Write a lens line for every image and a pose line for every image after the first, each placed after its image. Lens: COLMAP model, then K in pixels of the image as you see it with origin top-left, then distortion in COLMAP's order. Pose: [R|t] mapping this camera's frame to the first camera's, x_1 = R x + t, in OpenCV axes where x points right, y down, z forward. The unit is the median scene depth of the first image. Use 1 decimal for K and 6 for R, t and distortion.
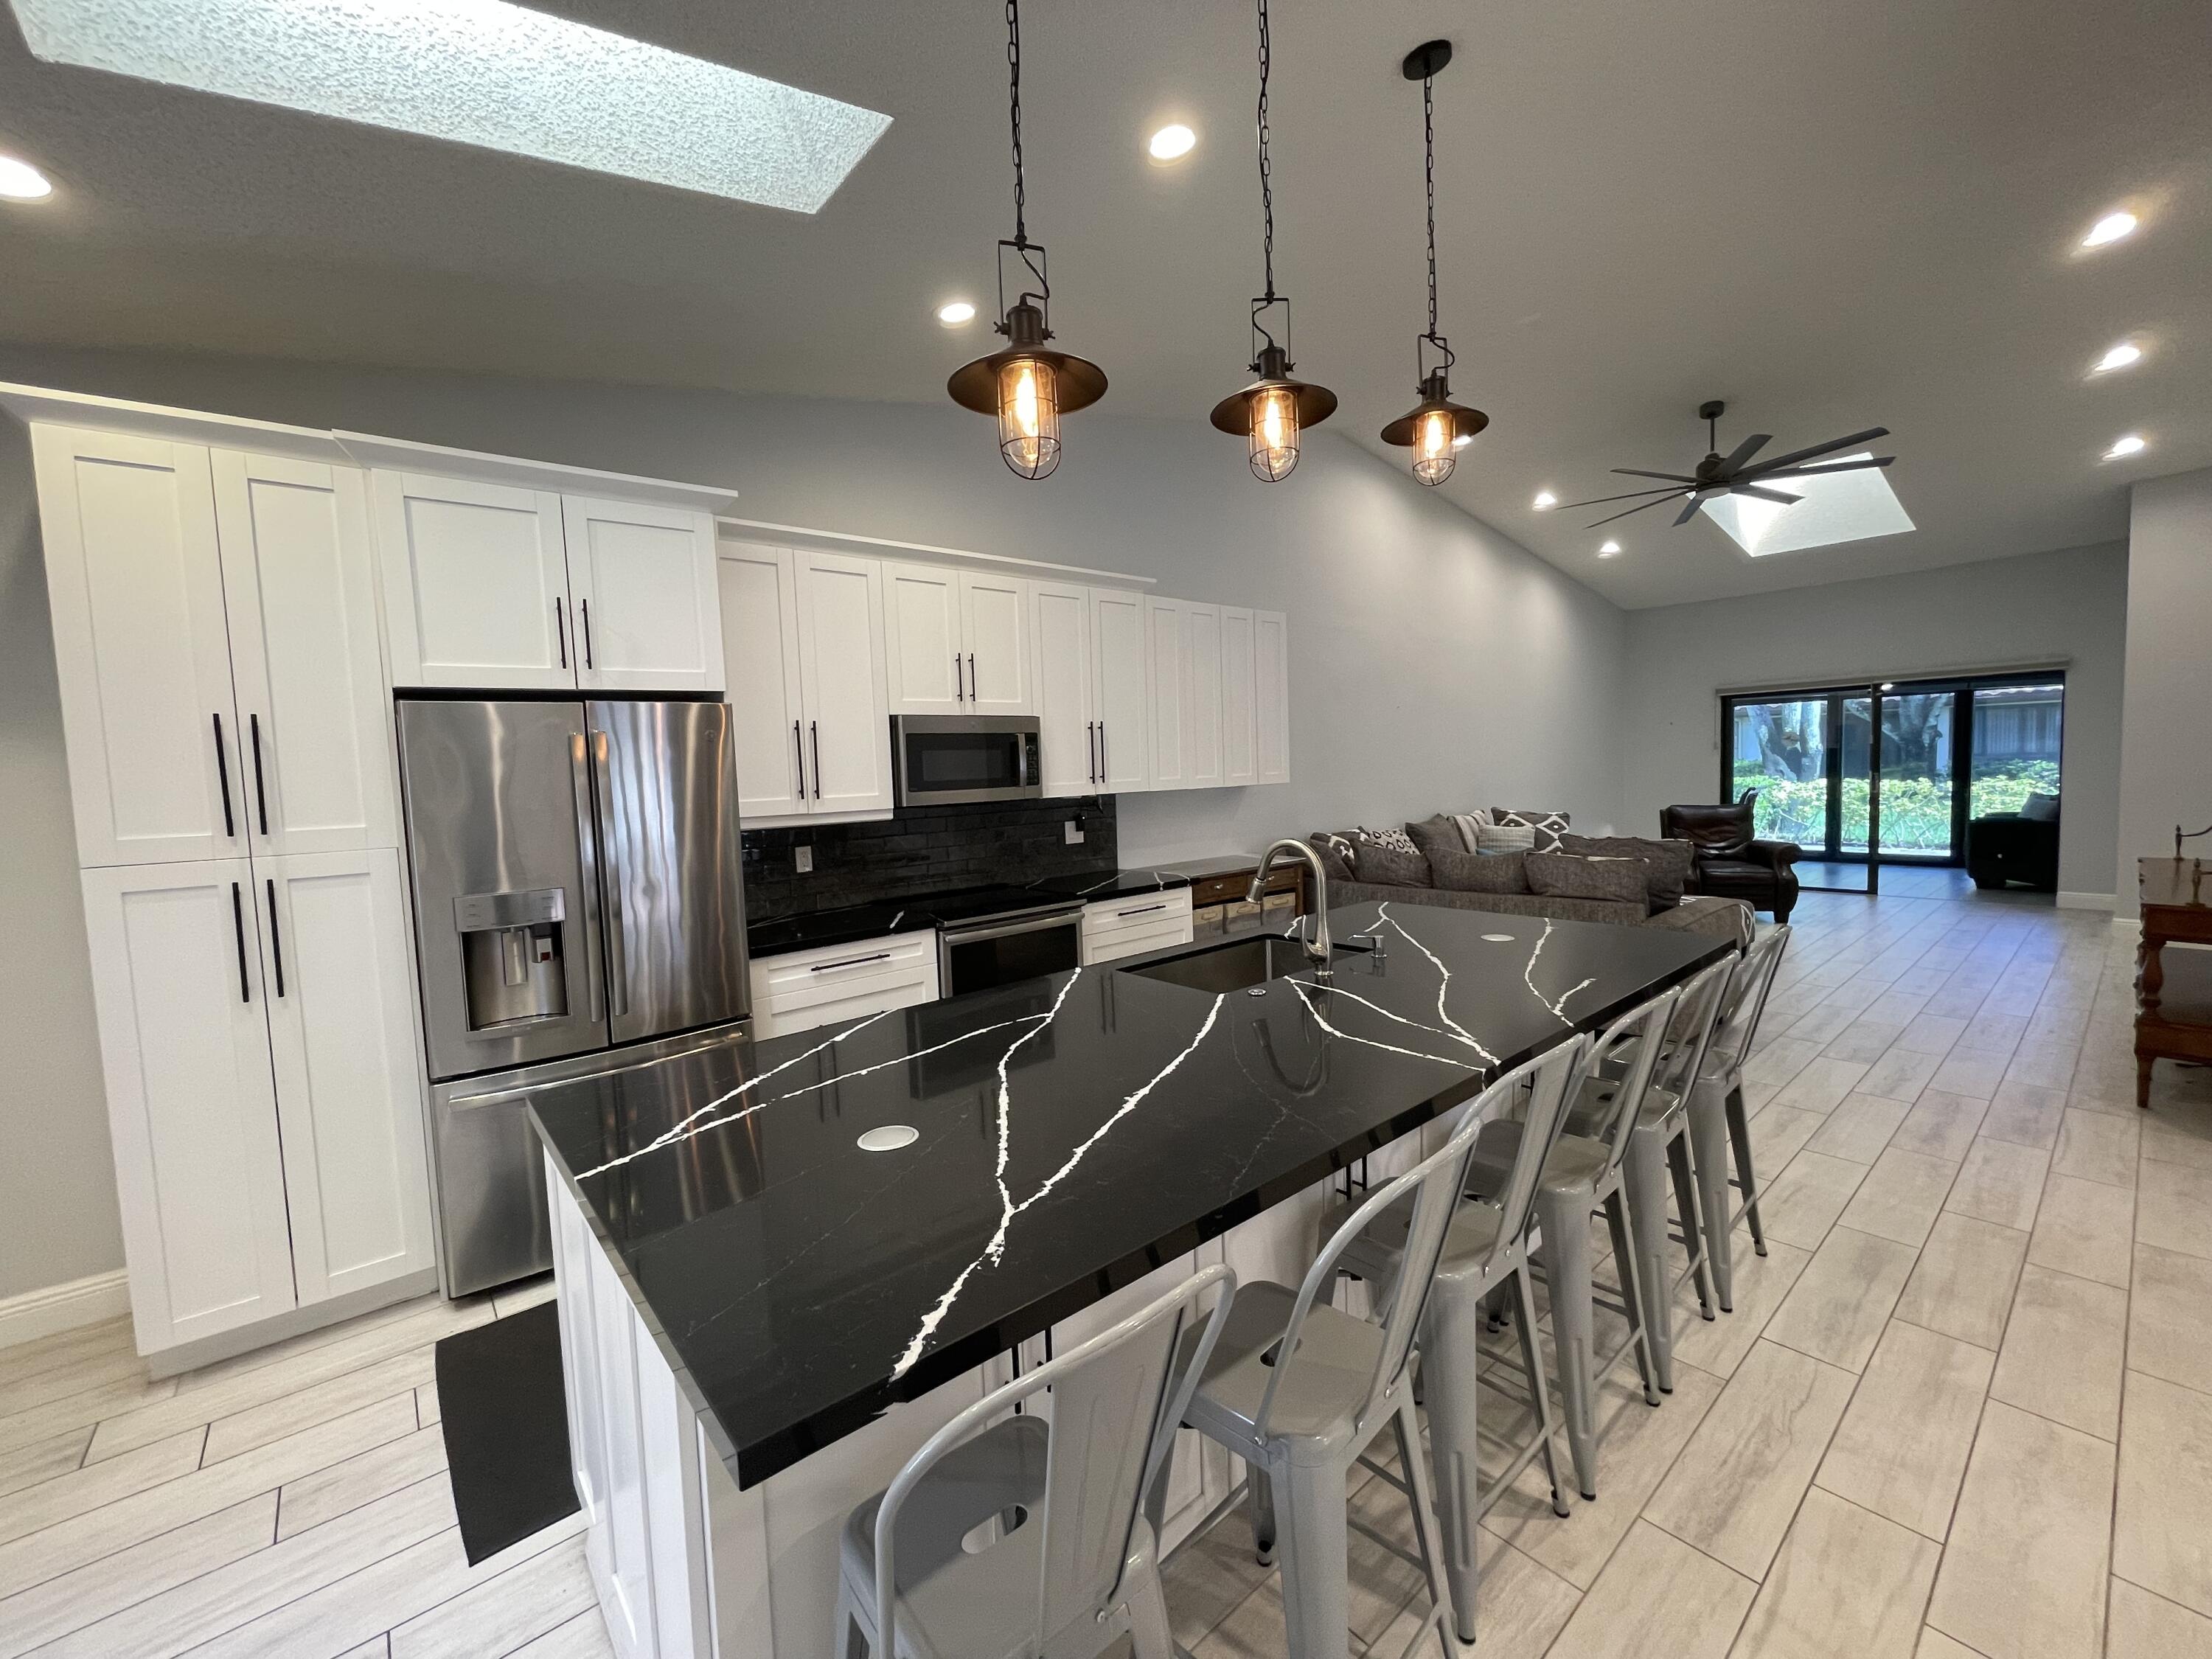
lens RADIAL K [[894.0, 0, 1108.8], [0, 894.0, 825.4], [0, 0, 1]] dist [0.002580, -0.001630]
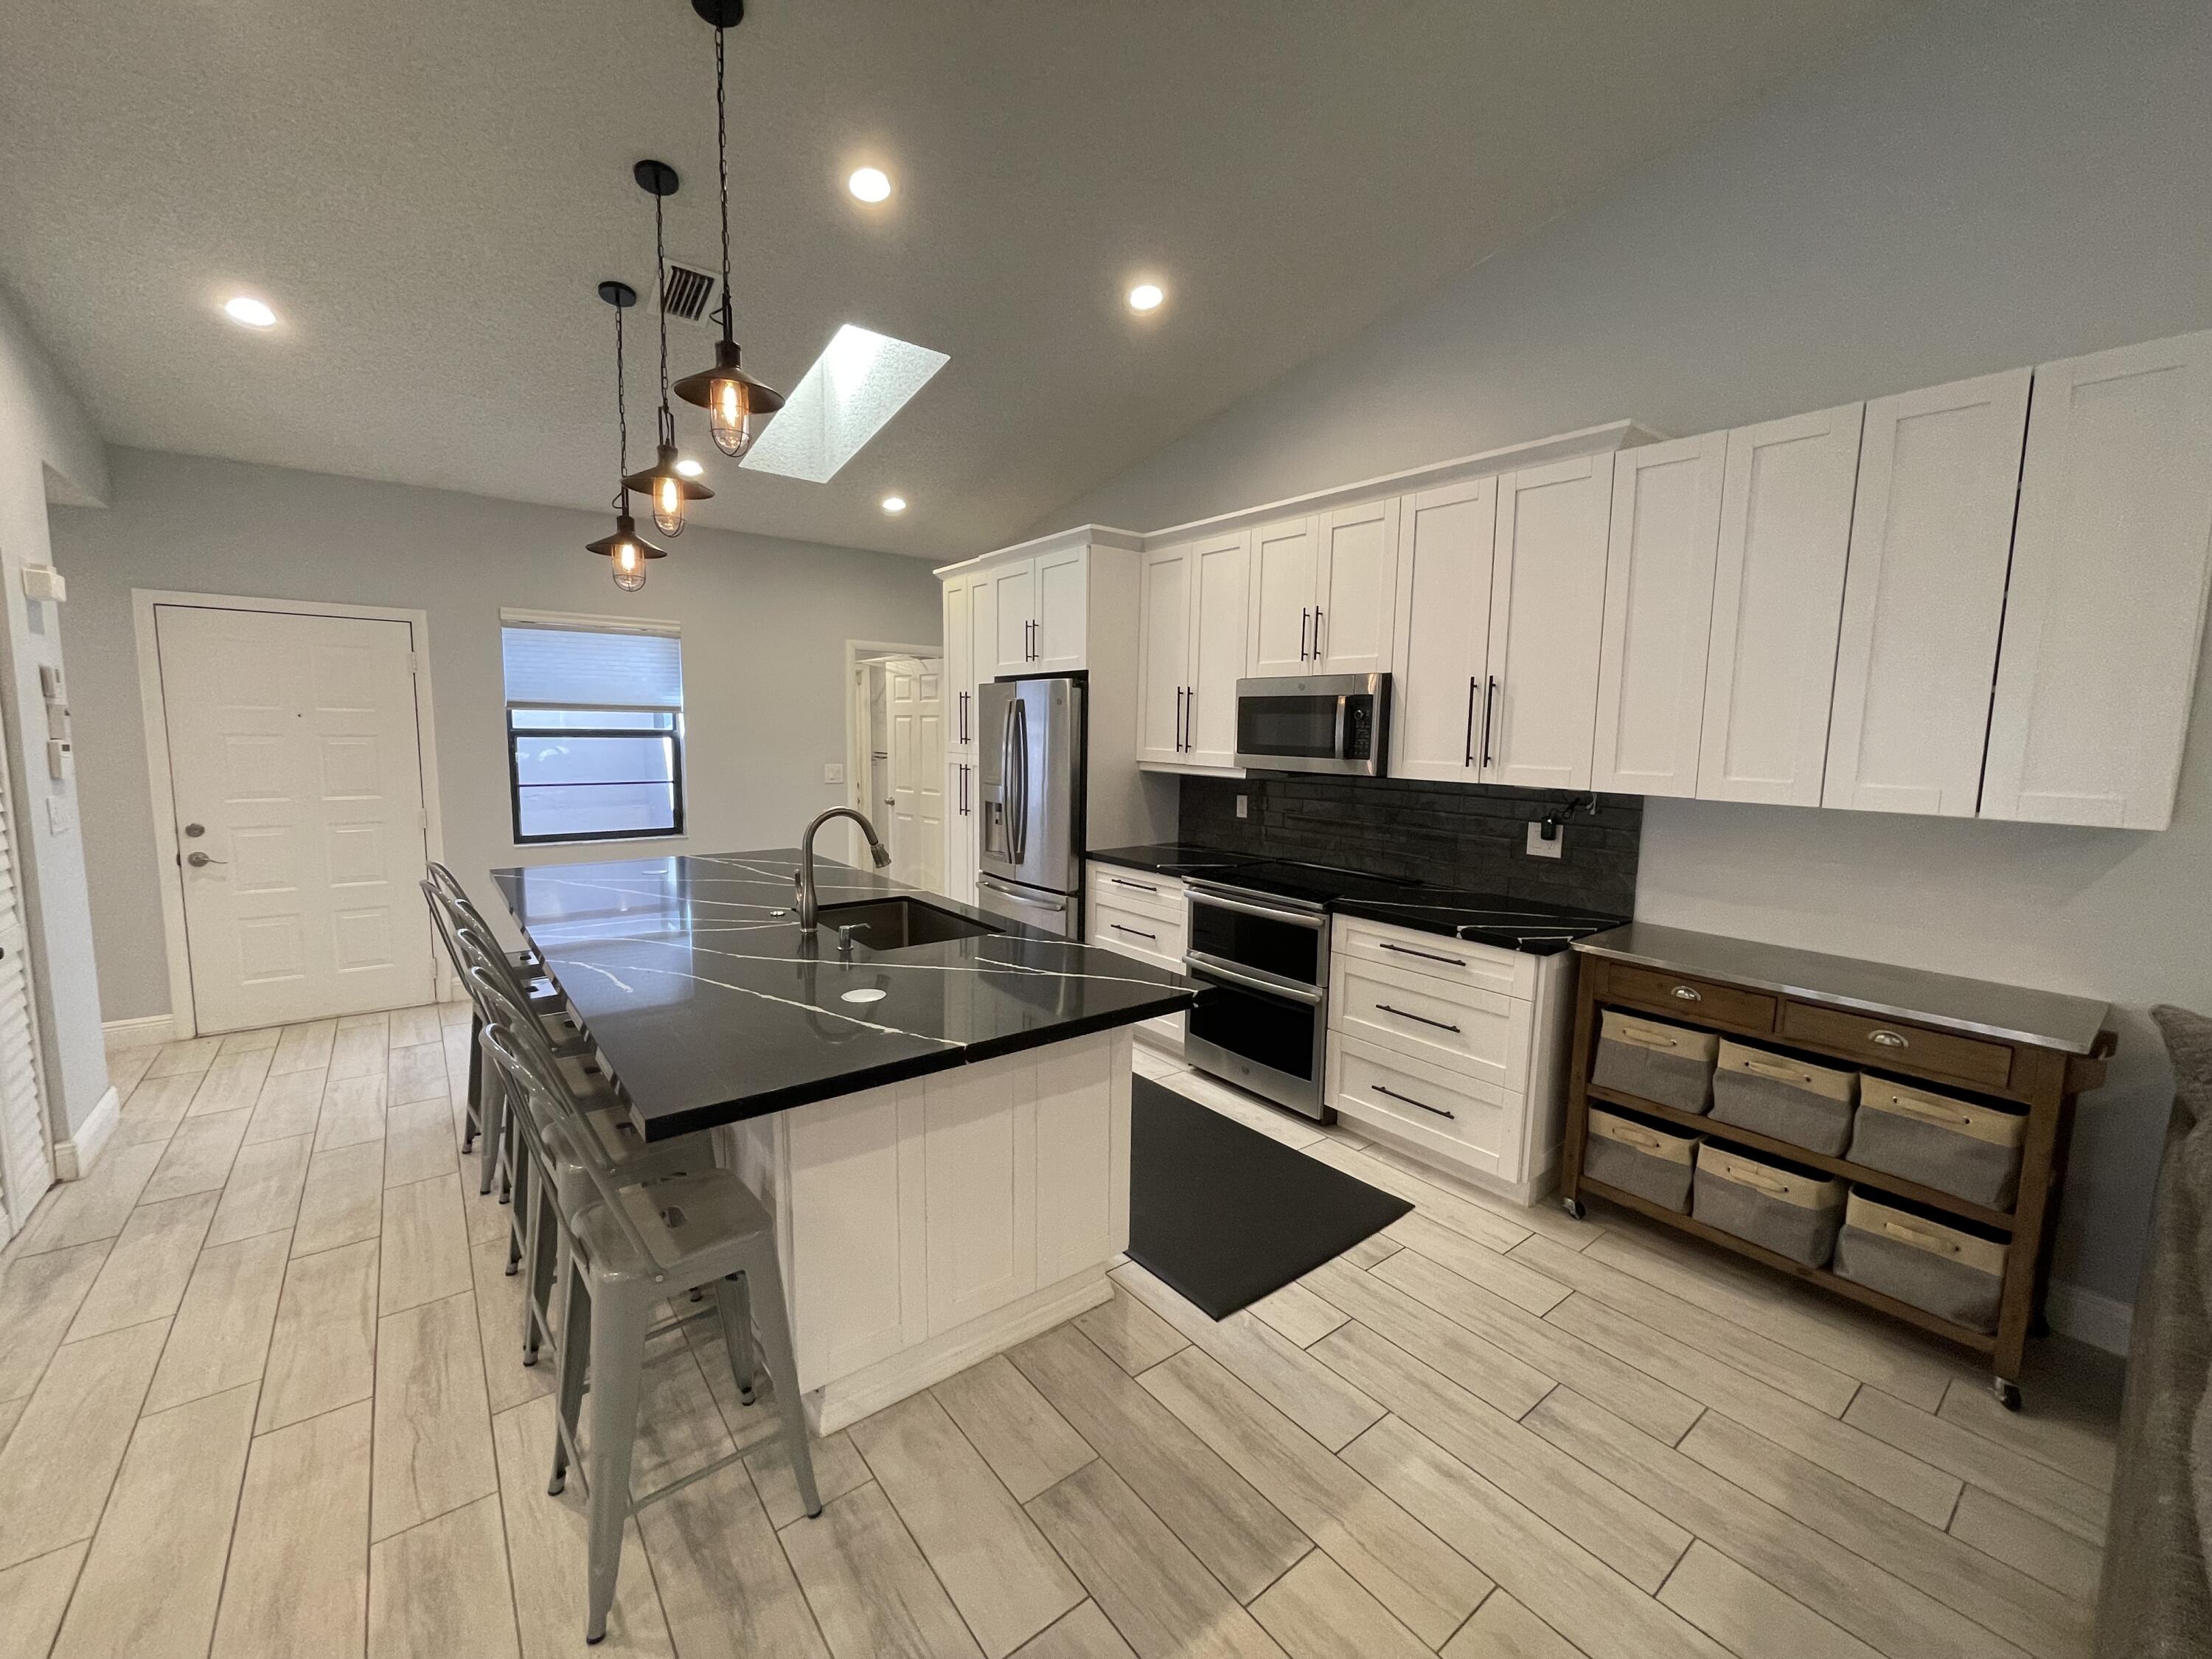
lens RADIAL K [[894.0, 0, 1106.2], [0, 894.0, 827.4], [0, 0, 1]] dist [0.002580, -0.001630]
pose [[-0.037855, 0.150929, -0.987820, 0.772511], [-0.084164, 0.984534, 0.153652, -0.094068], [0.995733, 0.088956, -0.024567, 0.829060]]
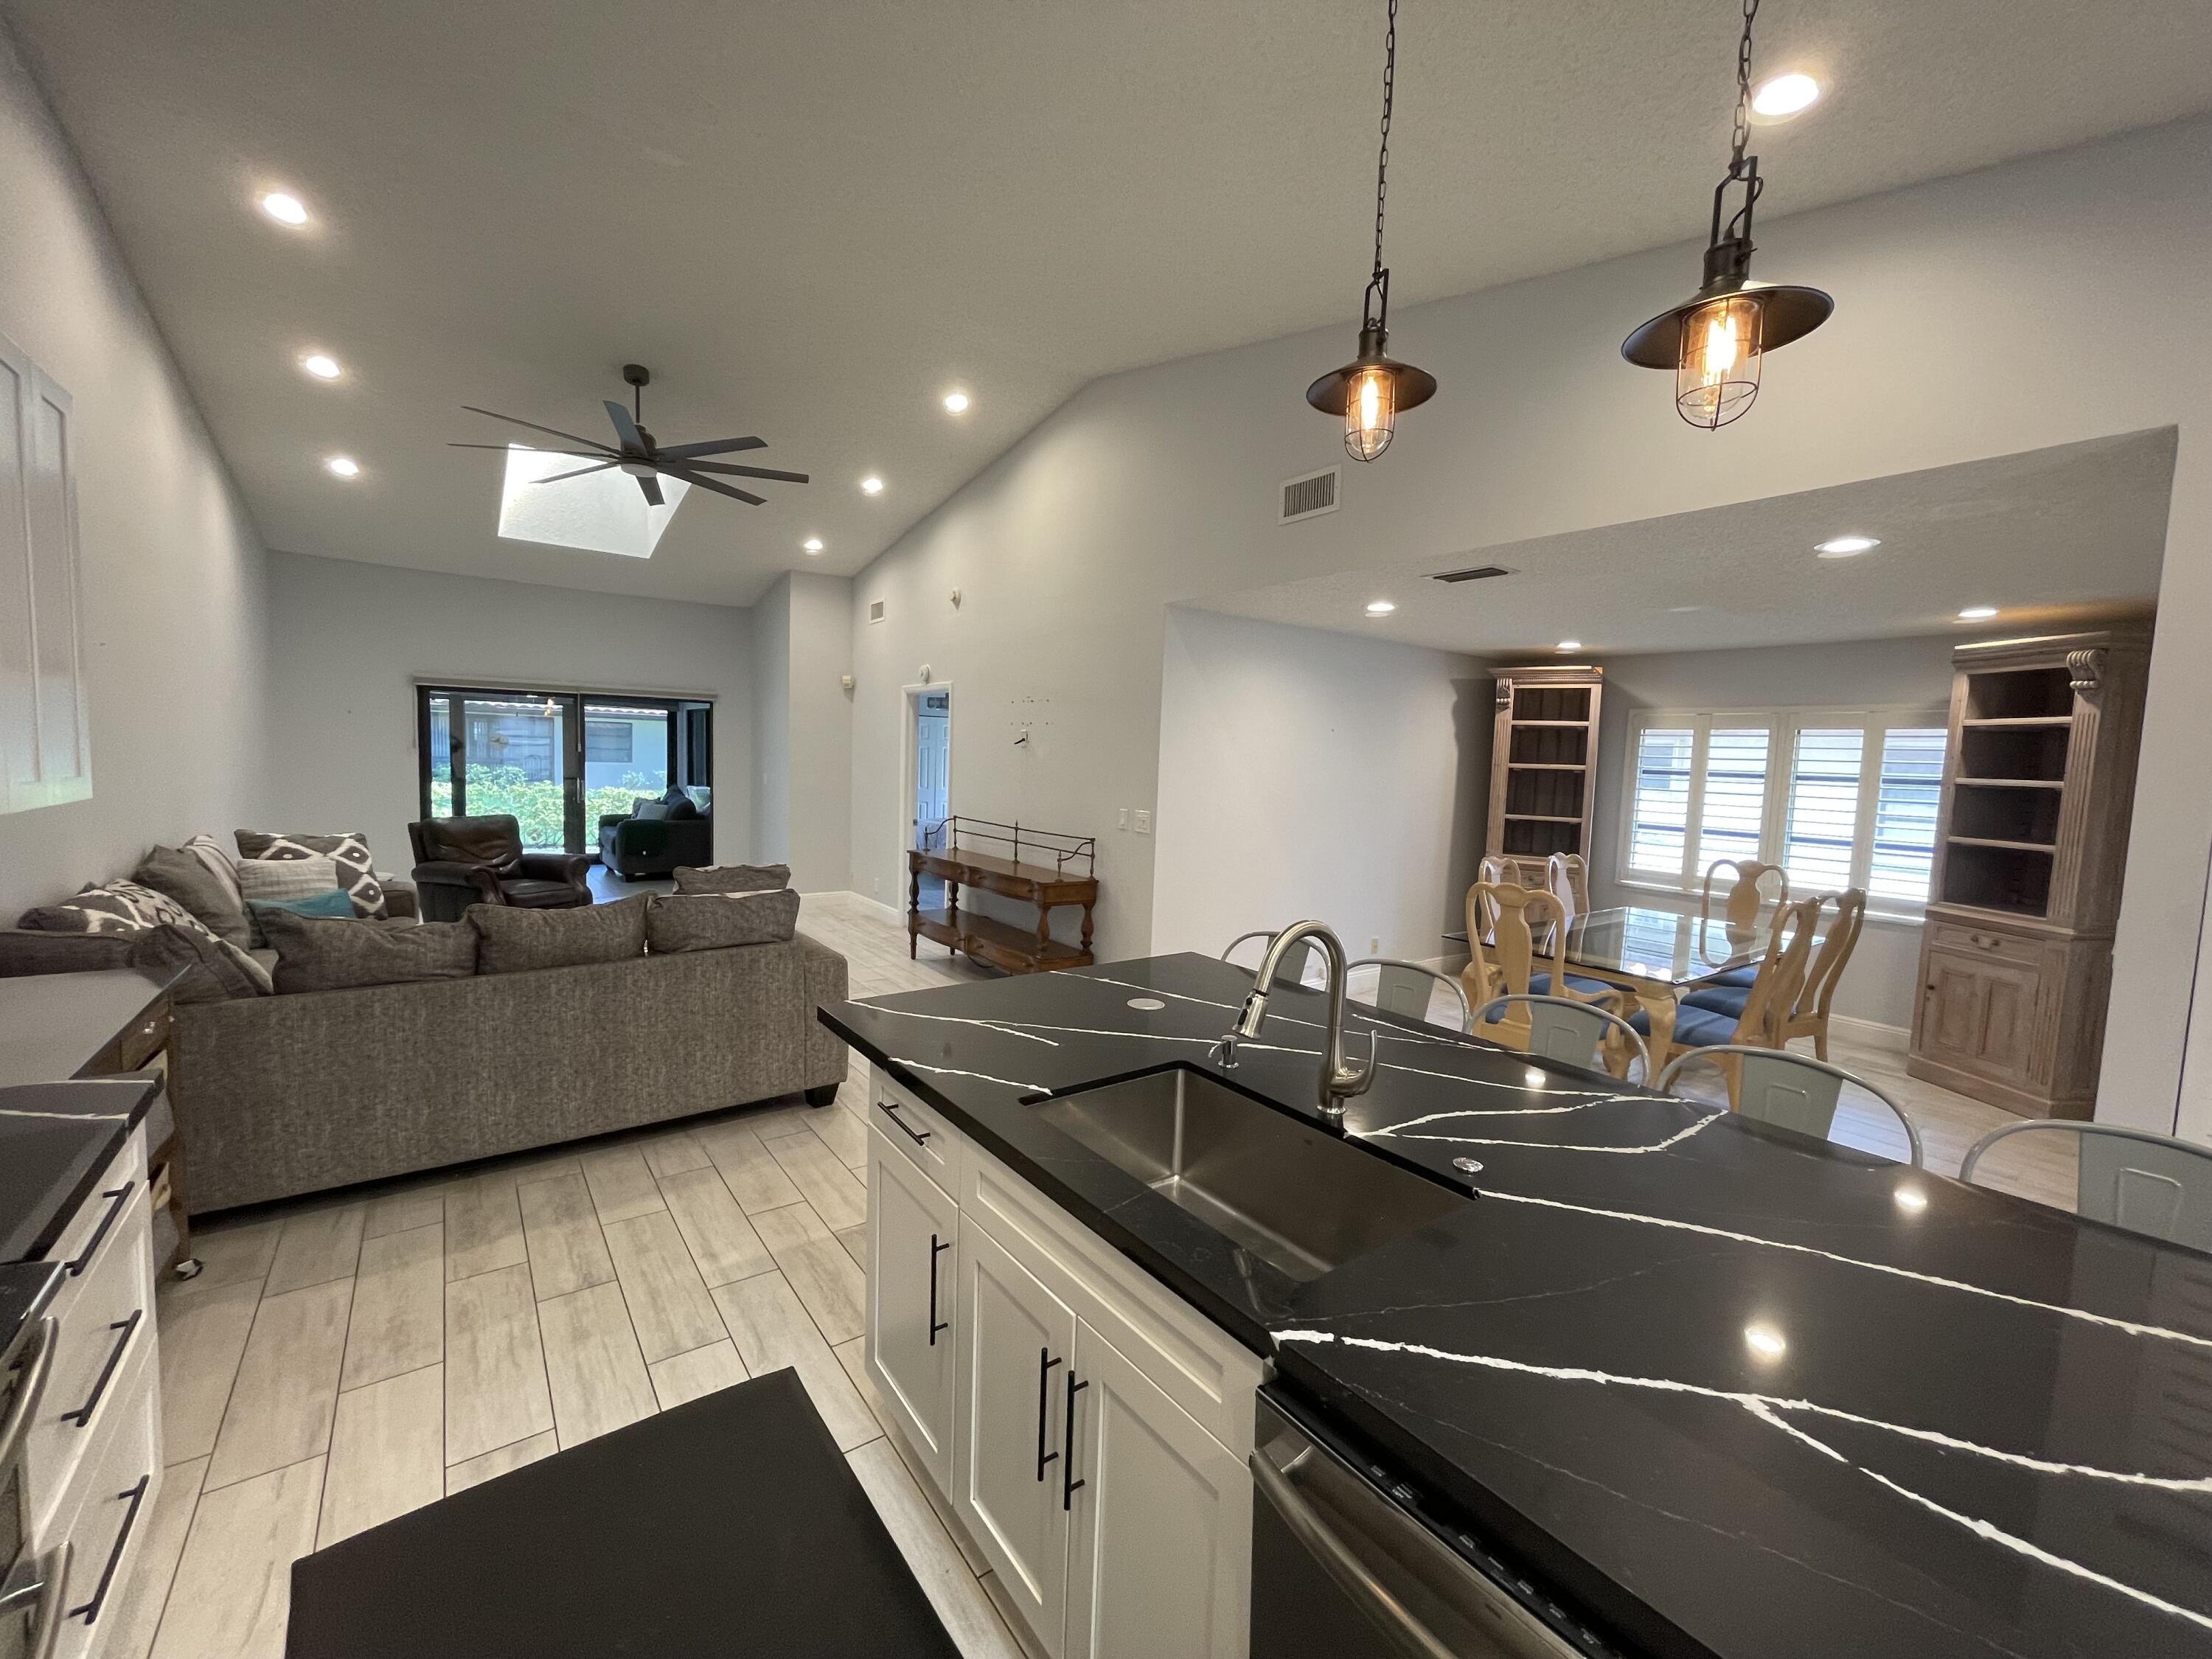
lens RADIAL K [[894.0, 0, 1105.6], [0, 894.0, 825.4], [0, 0, 1]] dist [0.002580, -0.001630]
pose [[0.062865, -0.036506, 0.997354, -0.269466], [0.031078, 0.998918, 0.034604, -0.048497], [-0.997538, 0.028820, 0.063931, 0.676551]]
